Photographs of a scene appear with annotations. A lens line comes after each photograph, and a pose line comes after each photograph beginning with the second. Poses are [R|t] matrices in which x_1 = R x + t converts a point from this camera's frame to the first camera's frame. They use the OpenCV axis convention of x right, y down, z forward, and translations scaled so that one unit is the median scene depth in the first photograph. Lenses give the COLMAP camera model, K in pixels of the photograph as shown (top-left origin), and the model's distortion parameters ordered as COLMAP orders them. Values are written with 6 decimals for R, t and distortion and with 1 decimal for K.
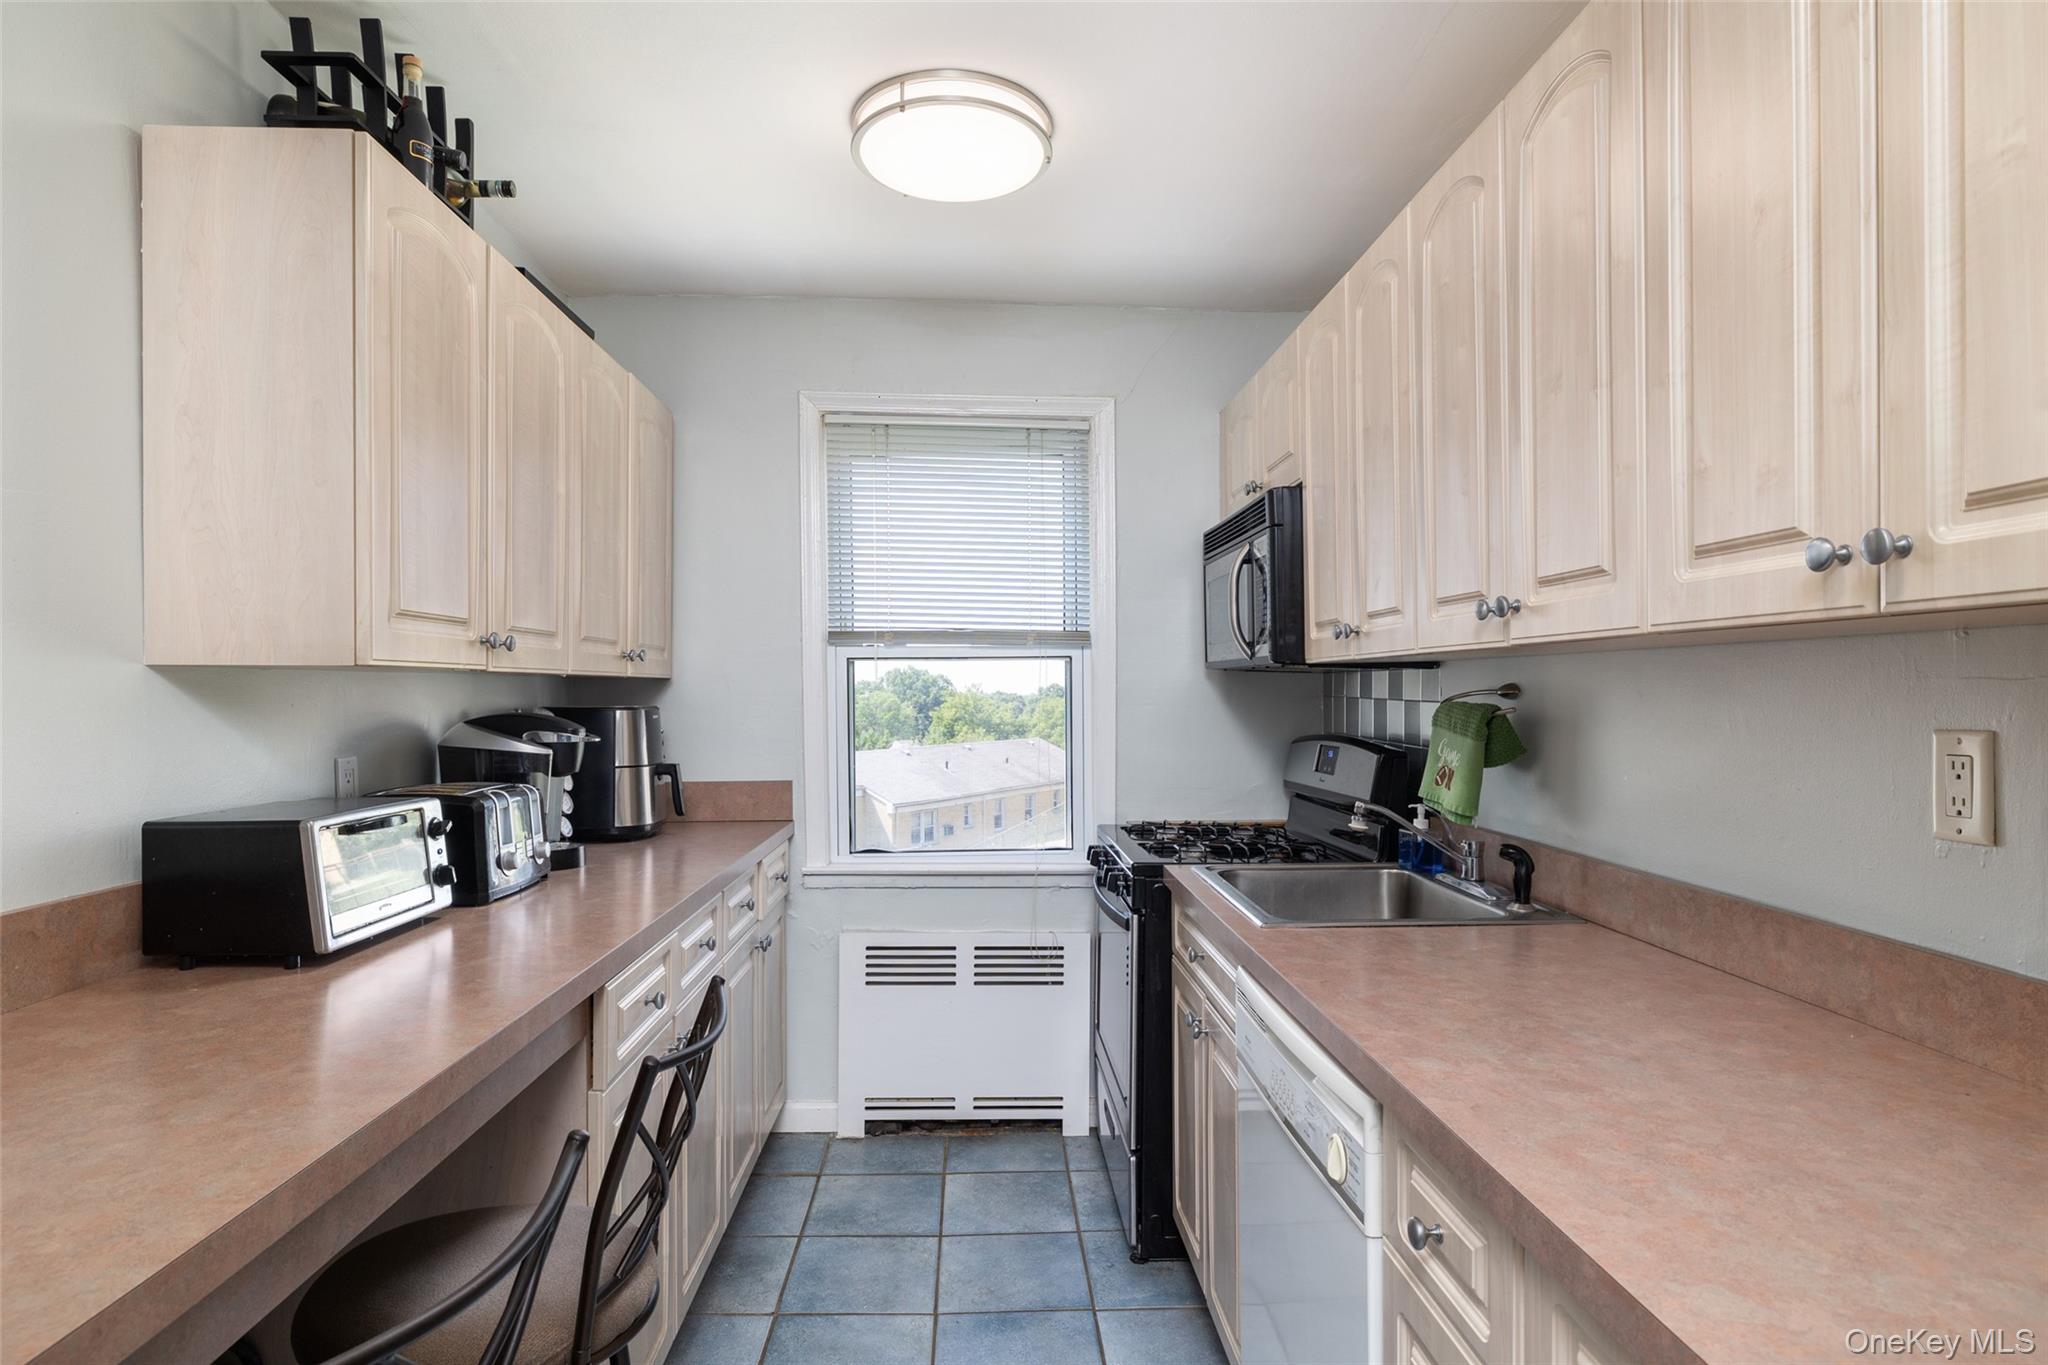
lens RADIAL K [[1103.2, 0, 1024.0], [0, 1103.2, 682.5], [0, 0, 1]] dist [0.000028, -0.000574]
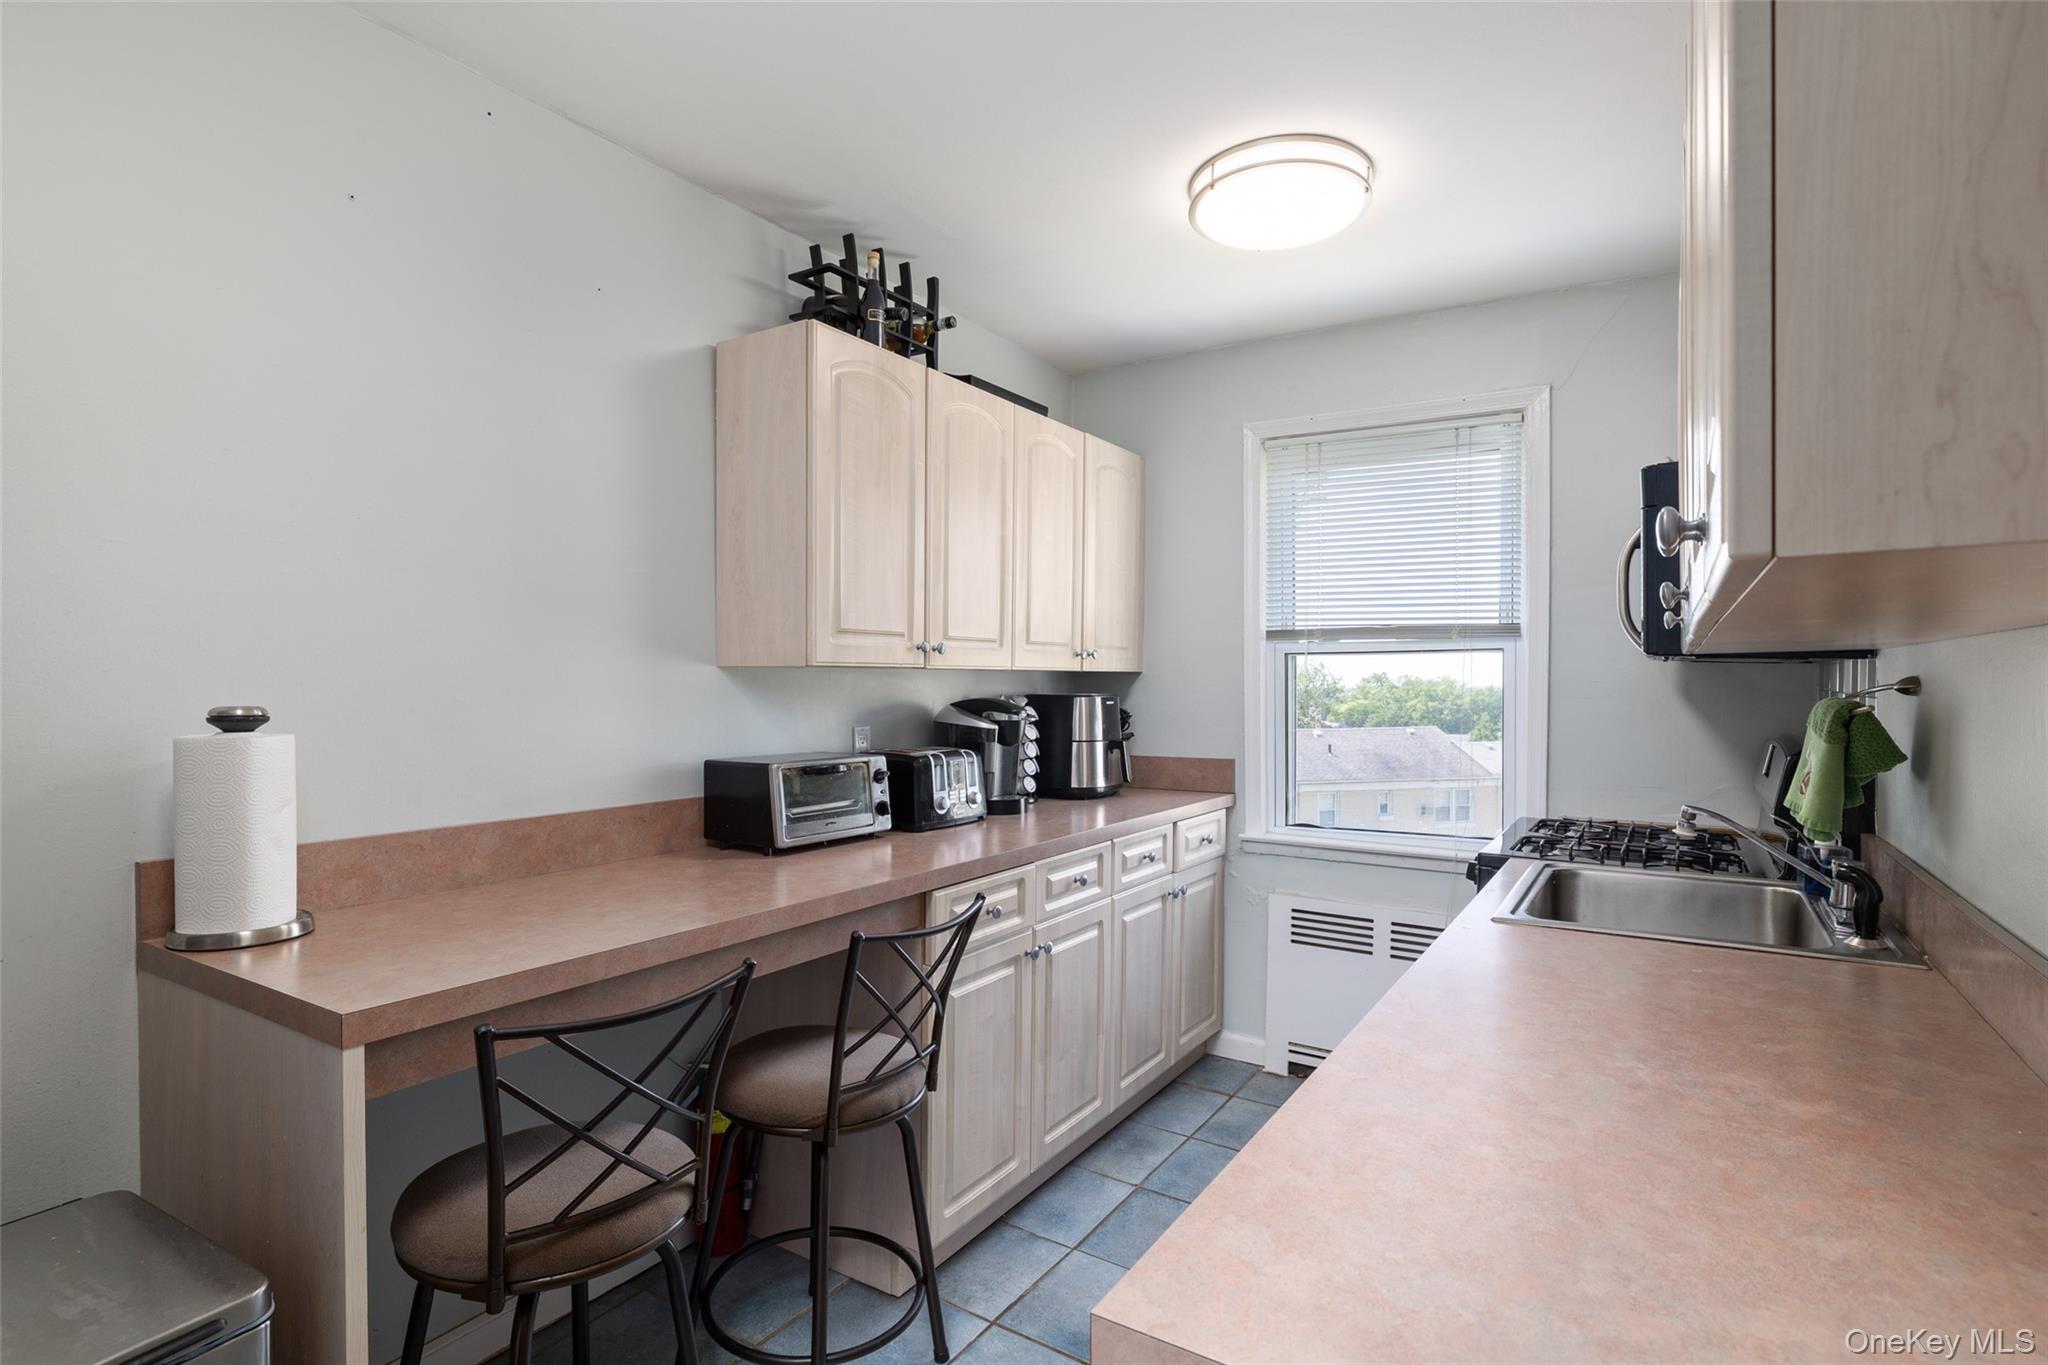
lens RADIAL K [[979.2, 0, 1011.9], [0, 979.2, 680.4], [0, 0, 1]] dist [-0.000453, -0.000177]
pose [[0.828592, 0.001453, -0.559850, 0.274798], [0.002531, 0.999977, 0.006342, -0.002407], [0.559847, -0.006672, 0.828569, 0.014439]]
